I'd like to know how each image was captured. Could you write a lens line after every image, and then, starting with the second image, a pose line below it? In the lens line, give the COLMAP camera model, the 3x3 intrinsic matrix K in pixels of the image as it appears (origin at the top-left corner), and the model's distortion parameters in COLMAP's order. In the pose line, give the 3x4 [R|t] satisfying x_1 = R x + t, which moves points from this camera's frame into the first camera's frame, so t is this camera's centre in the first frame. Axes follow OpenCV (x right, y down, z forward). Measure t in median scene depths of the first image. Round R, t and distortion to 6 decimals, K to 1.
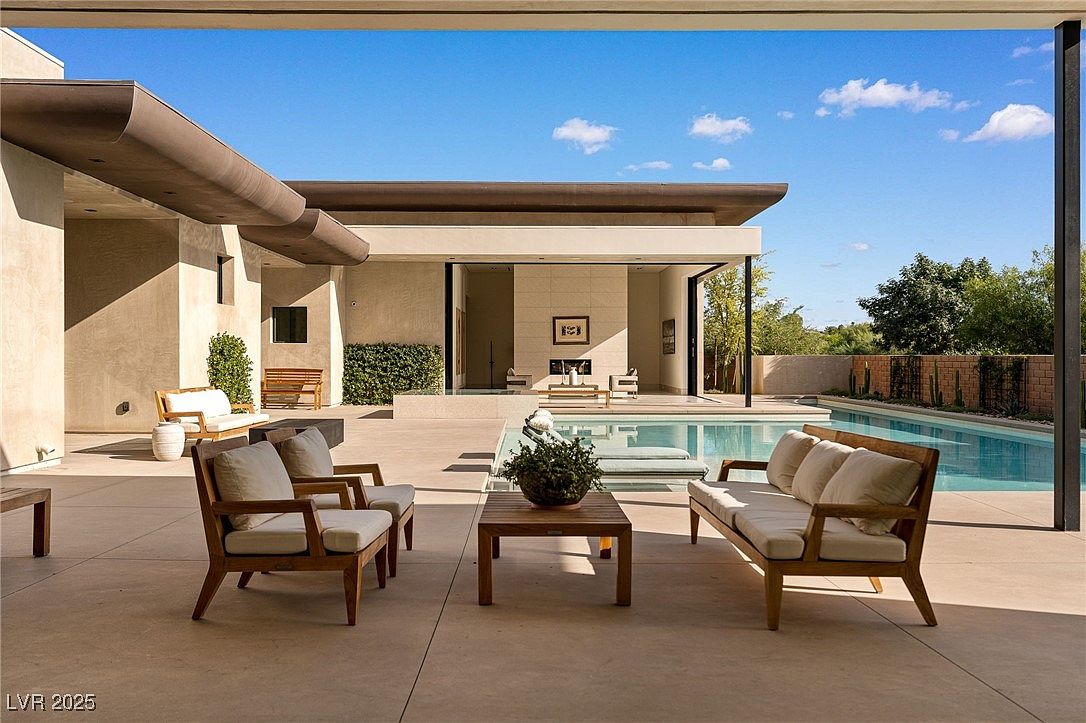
lens RADIAL K [[887.6, 0, 541.6], [0, 887.6, 361.4], [0, 0, 1]] dist [-0.008303, -0.004688]
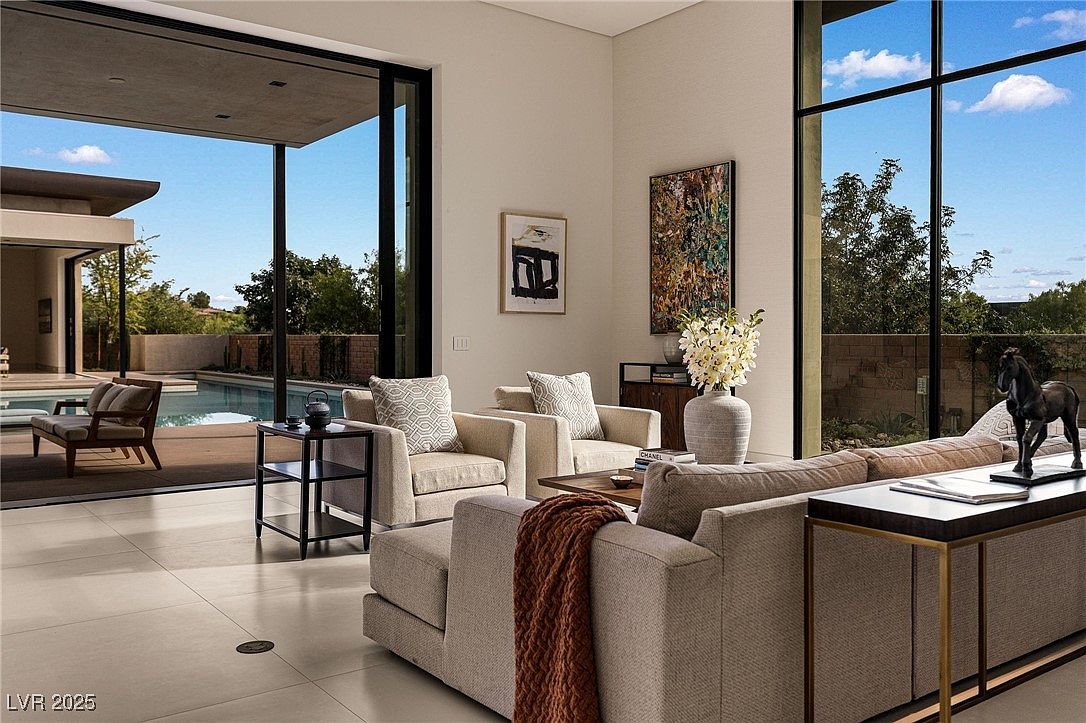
lens RADIAL K [[887.6, 0, 540.1], [0, 887.6, 350.9], [0, 0, 1]] dist [-0.008303, -0.004688]
pose [[0.800780, -0.008016, 0.598905, -0.008548], [0.001483, 0.999934, 0.011401, 0.001459], [-0.598957, -0.008242, 0.800739, -0.148196]]
